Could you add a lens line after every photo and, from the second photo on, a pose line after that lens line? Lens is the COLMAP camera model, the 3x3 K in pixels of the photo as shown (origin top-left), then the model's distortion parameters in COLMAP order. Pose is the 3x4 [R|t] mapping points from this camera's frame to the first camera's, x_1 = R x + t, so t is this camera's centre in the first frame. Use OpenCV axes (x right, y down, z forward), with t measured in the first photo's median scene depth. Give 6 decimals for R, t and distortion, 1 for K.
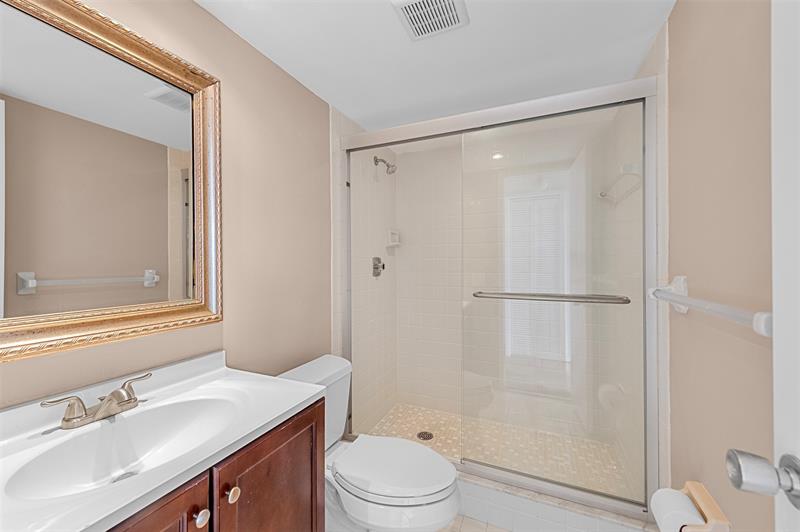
lens RADIAL K [[327.8, 0, 396.4], [0, 327.8, 270.1], [0, 0, 1]] dist [0.000324, -0.000033]
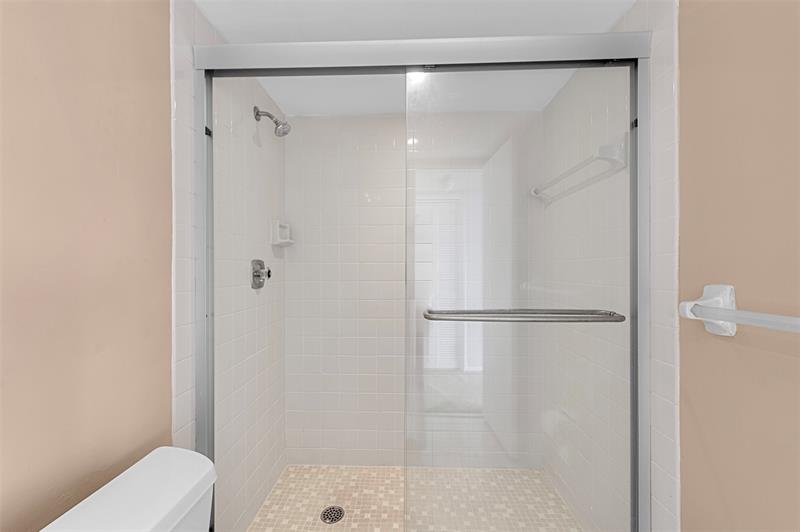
lens RADIAL K [[327.8, 0, 396.4], [0, 327.8, 270.1], [0, 0, 1]] dist [0.000324, -0.000033]
pose [[0.931219, 0.000203, 0.364459, -0.041711], [0.007010, 0.999805, -0.018467, -0.004258], [-0.364392, 0.019751, 0.931036, 0.292185]]
